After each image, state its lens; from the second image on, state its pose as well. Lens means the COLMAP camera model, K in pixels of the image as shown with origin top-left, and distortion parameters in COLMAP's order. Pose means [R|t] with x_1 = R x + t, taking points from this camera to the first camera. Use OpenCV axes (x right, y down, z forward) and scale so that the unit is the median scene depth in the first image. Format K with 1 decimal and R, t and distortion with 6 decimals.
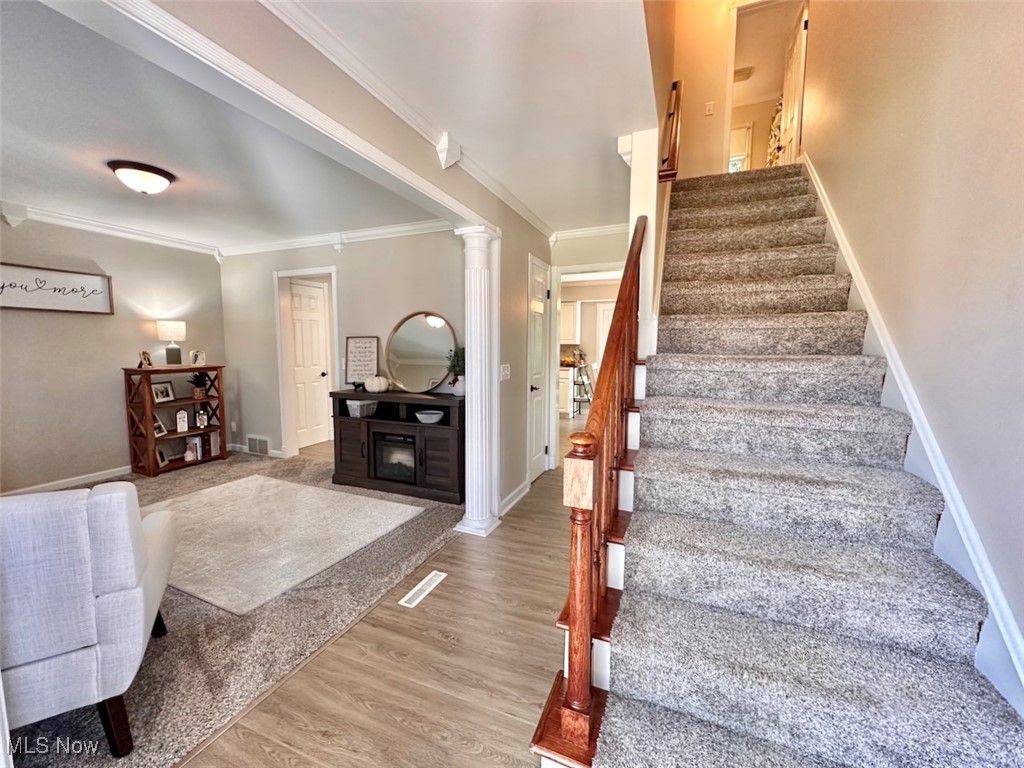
lens RADIAL K [[415.8, 0, 508.4], [0, 415.8, 383.5], [0, 0, 1]] dist [-0.000694, -0.000104]
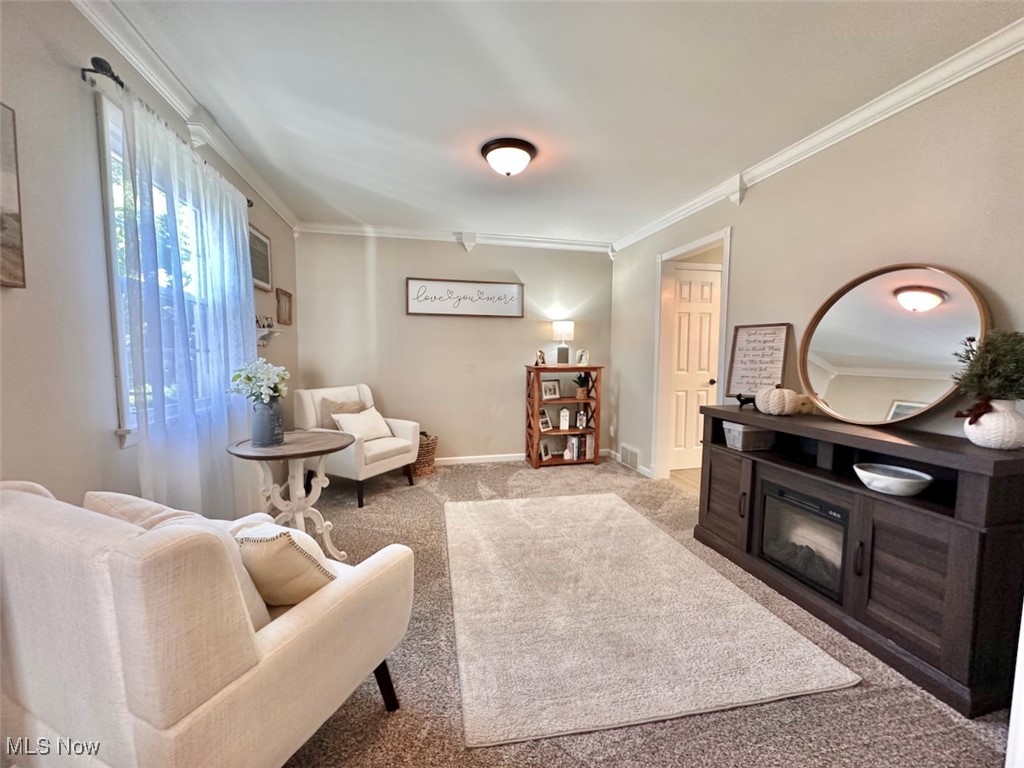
lens RADIAL K [[409.3, 0, 512.3], [0, 409.3, 386.6], [0, 0, 1]] dist [-0.000773, -0.000223]
pose [[0.594571, 0.064124, -0.801482, -0.069956], [-0.076294, 0.996816, 0.023155, -0.003355], [0.800415, 0.047381, 0.597570, 0.325631]]
